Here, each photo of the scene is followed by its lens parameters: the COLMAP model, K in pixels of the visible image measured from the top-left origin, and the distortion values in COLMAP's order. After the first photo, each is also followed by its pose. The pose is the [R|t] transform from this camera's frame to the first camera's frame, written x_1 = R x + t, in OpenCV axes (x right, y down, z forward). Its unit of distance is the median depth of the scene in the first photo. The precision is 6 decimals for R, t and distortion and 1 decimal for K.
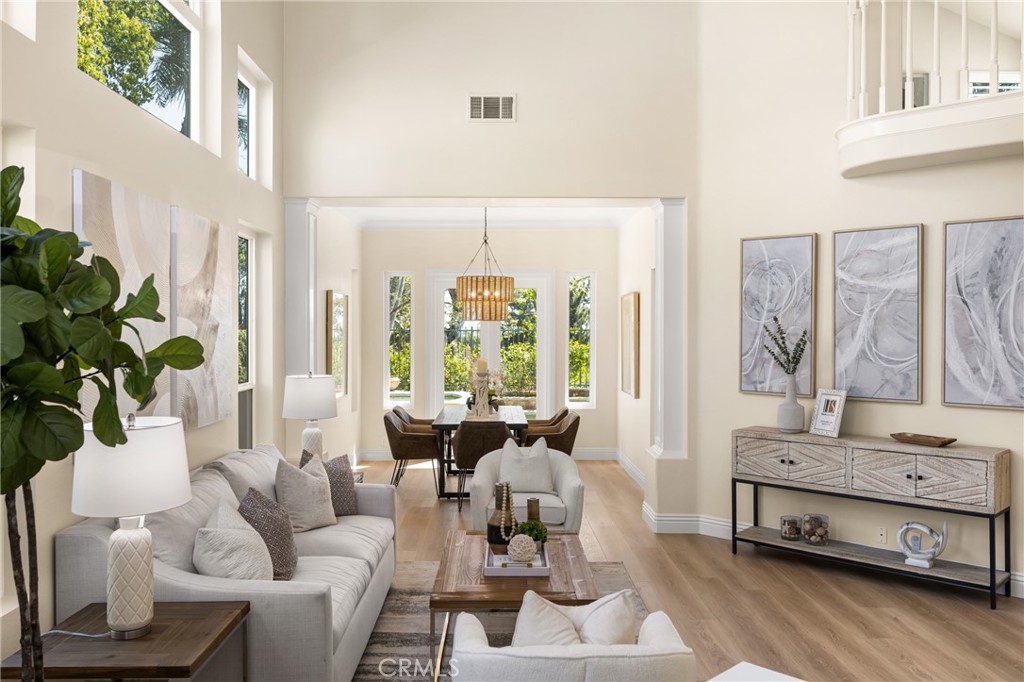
lens RADIAL K [[835.1, 0, 512.0], [0, 835.1, 341.0], [0, 0, 1]] dist [0.000993, 0.009176]
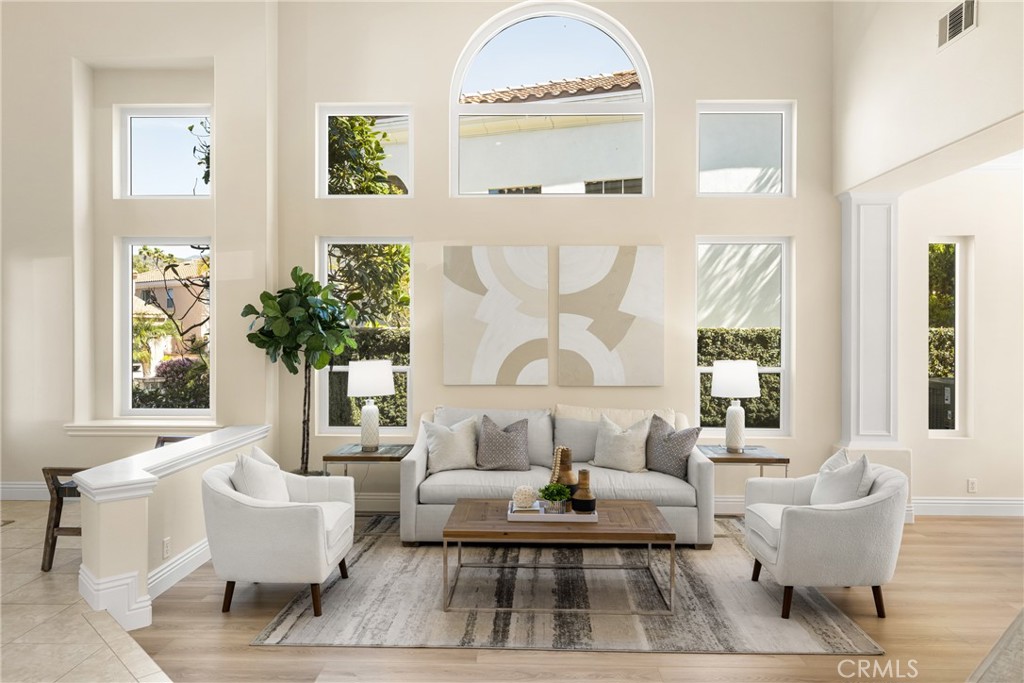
lens RADIAL K [[700.7, 0, 512.0], [0, 700.7, 341.5], [0, 0, 1]] dist [-0.005726, -0.001576]
pose [[-0.054804, 0.011422, -0.998432, 0.655946], [-0.013104, 0.999840, 0.012158, 0.006976], [0.998411, 0.013749, -0.054646, 0.663479]]
